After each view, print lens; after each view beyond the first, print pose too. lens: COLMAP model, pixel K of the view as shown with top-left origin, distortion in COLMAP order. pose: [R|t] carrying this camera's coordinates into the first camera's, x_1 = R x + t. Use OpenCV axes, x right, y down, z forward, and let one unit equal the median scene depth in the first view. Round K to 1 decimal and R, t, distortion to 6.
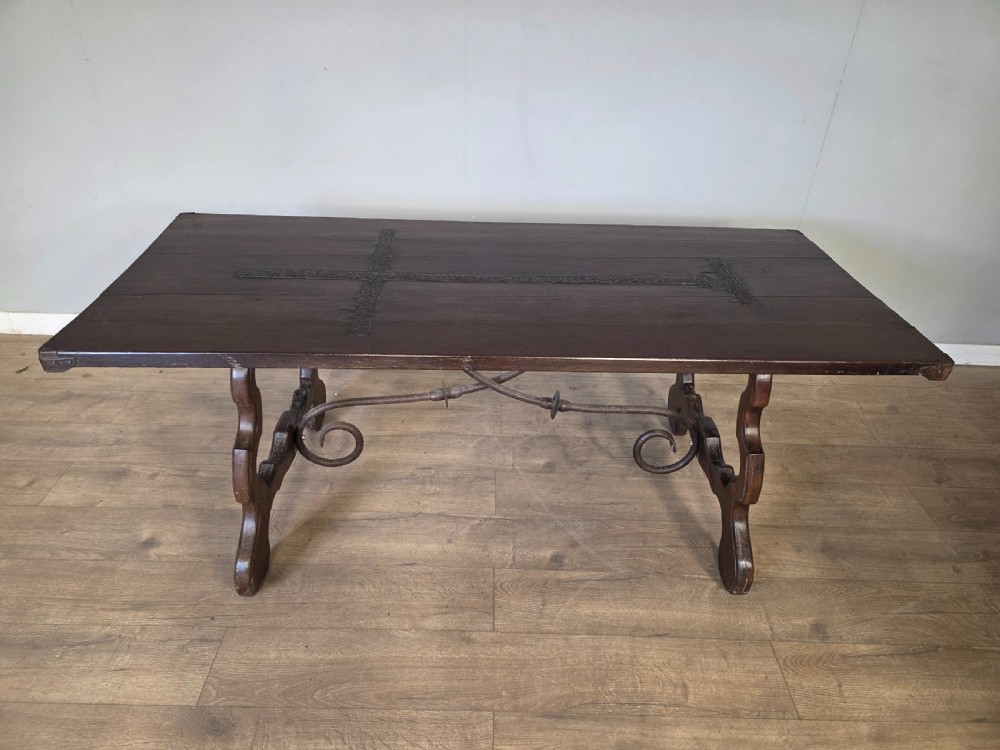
lens RADIAL K [[673.1, 0, 499.5], [0, 673.1, 369.1], [0, 0, 1]] dist [0.061662, -0.063716]
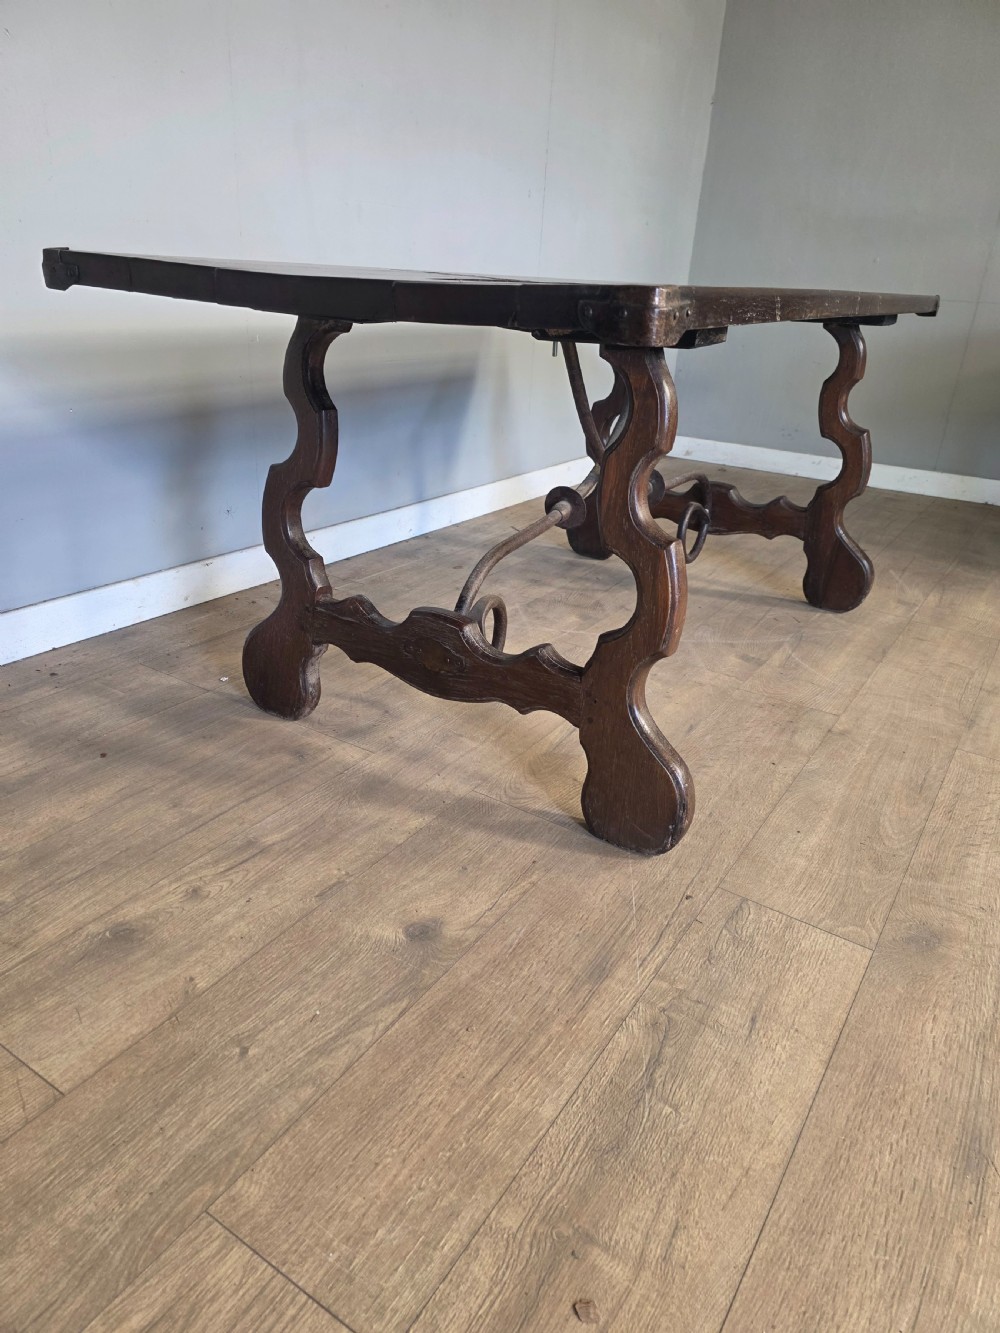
lens RADIAL K [[897.3, 0, 496.2], [0, 897.3, 684.3], [0, 0, 1]] dist [0.061662, -0.063716]
pose [[0.546875, -0.357370, 0.757109, -0.939869], [0.422781, 0.898426, 0.118691, 0.066644], [-0.722623, 0.255182, 0.642416, 0.590436]]
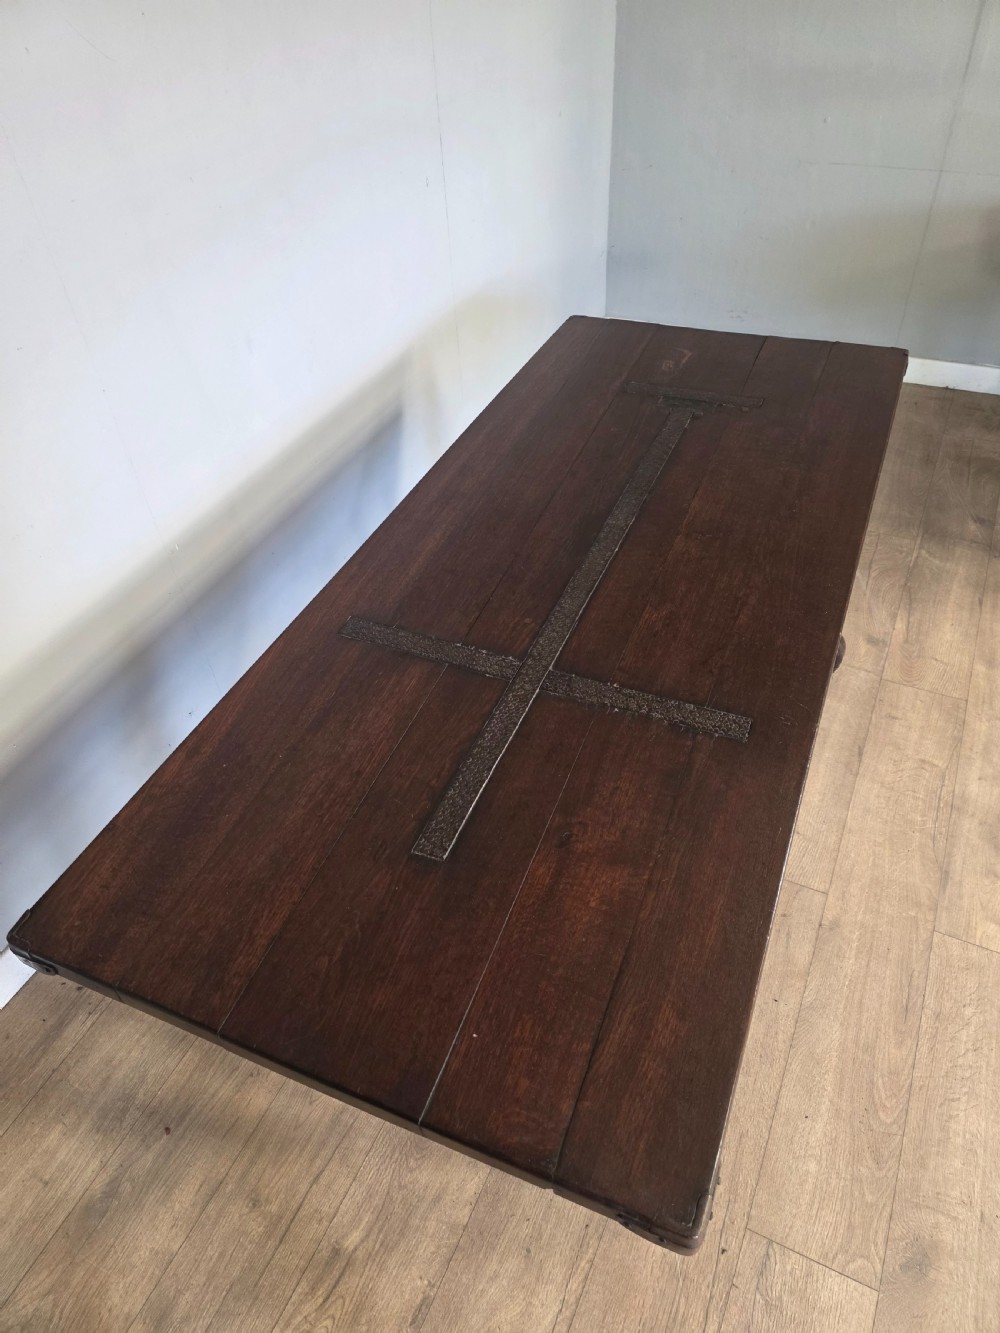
lens RADIAL K [[897.3, 0, 509.4], [0, 897.3, 667.0], [0, 0, 1]] dist [0.061662, -0.063716]
pose [[0.424094, -0.659807, 0.620322, -0.642067], [0.538137, 0.734527, 0.413374, -0.455109], [-0.728391, 0.158508, 0.666575, 0.485612]]
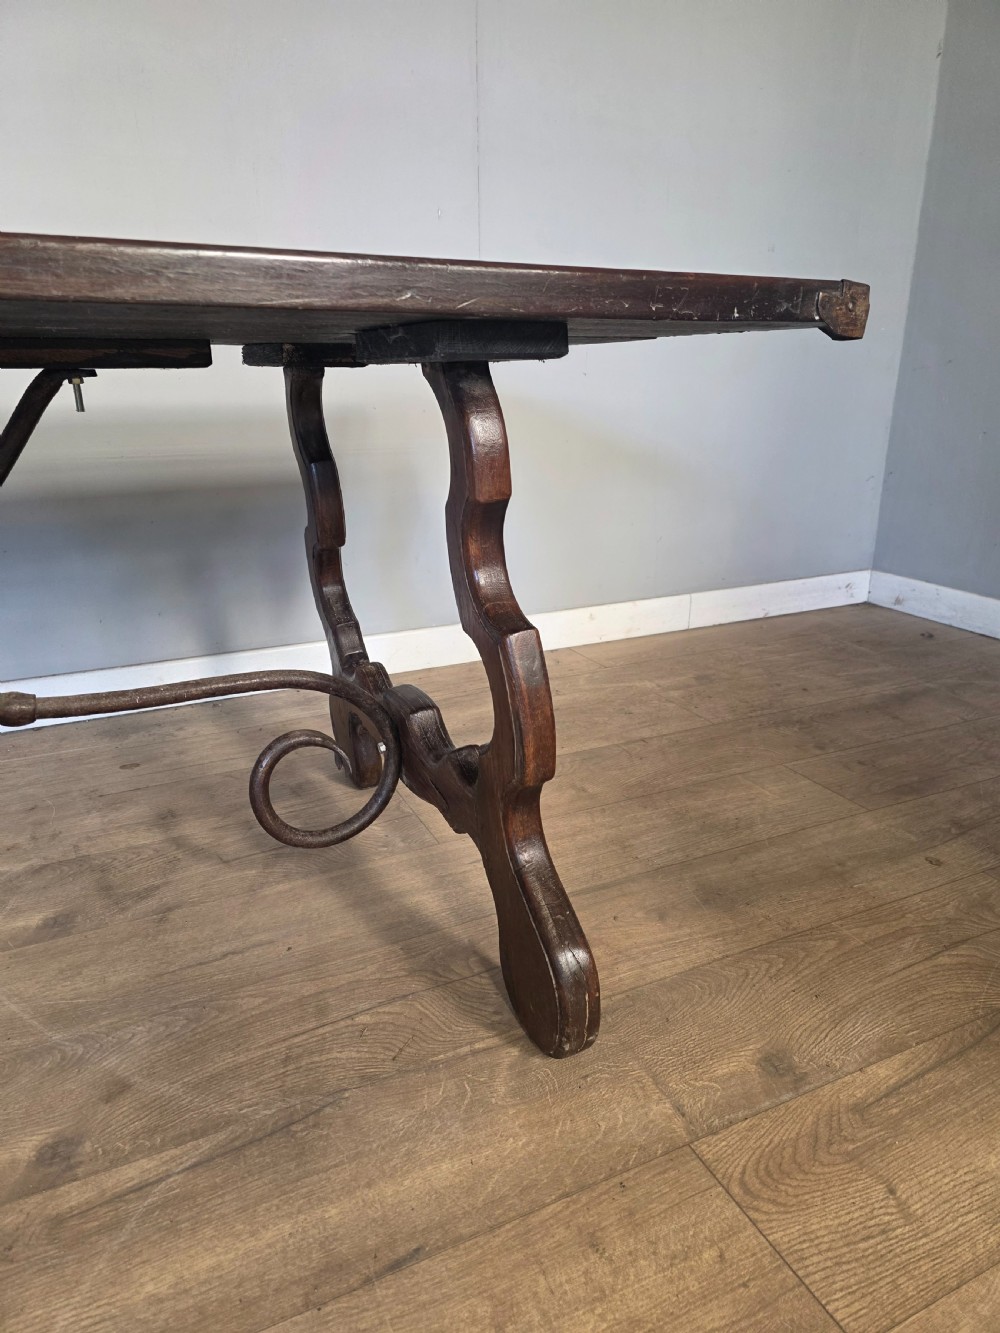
lens RADIAL K [[897.3, 0, 504.8], [0, 897.3, 670.9], [0, 0, 1]] dist [0.061662, -0.063716]
pose [[0.898634, -0.178792, 0.400613, 0.154758], [0.266116, 0.948147, -0.173782, 0.211075], [-0.348769, 0.262776, 0.899616, 0.515854]]
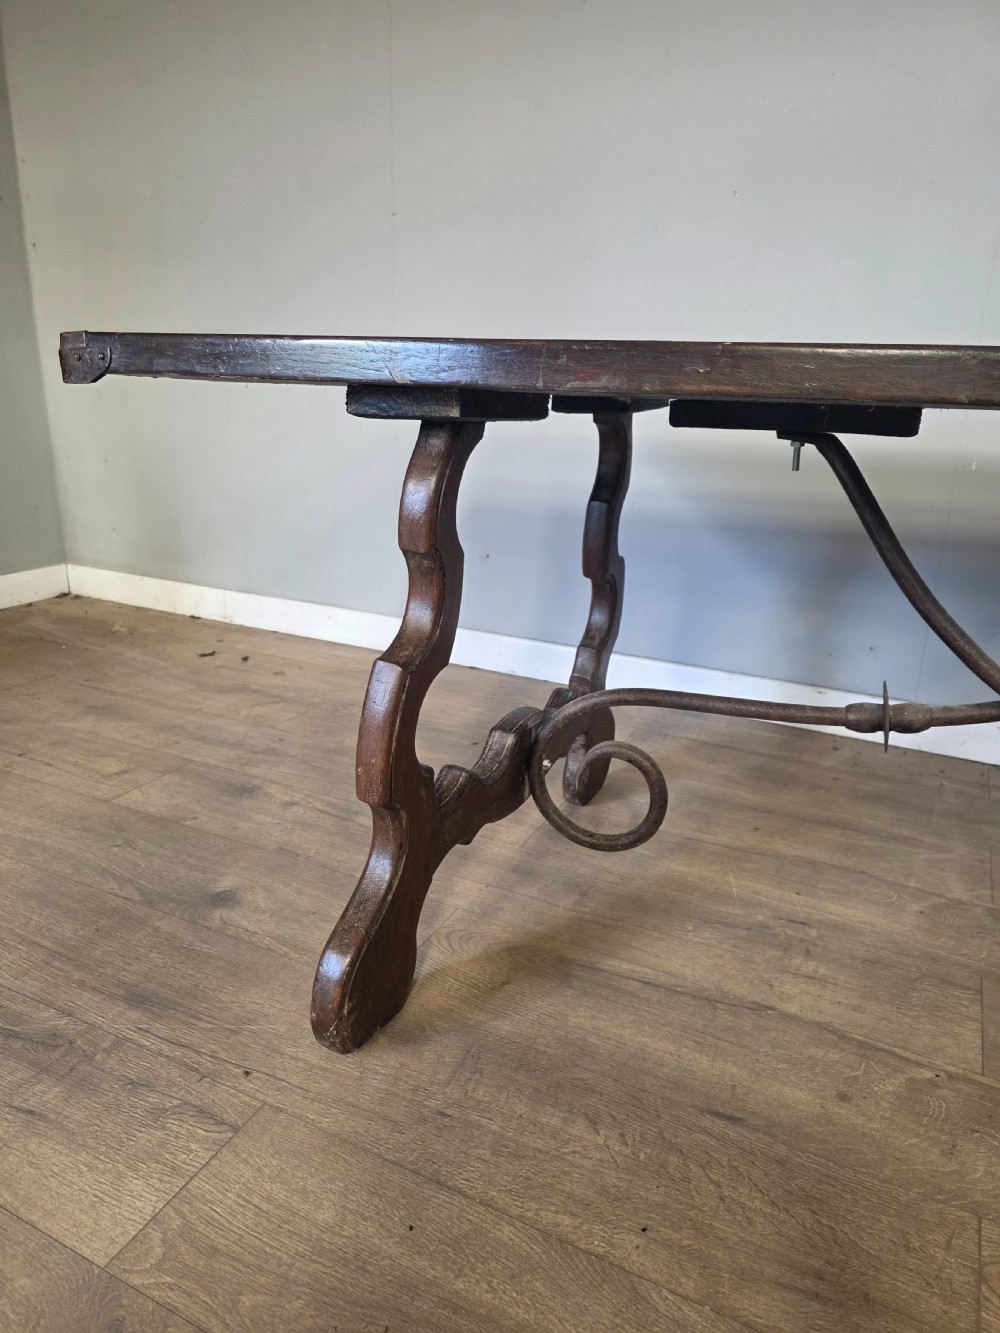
lens RADIAL K [[897.3, 0, 499.4], [0, 897.3, 671.5], [0, 0, 1]] dist [0.061662, -0.063716]
pose [[0.894638, 0.130976, -0.427164, -0.066460], [-0.236593, 0.949896, -0.204258, 0.197707], [0.379008, 0.283801, 0.880801, 0.468592]]
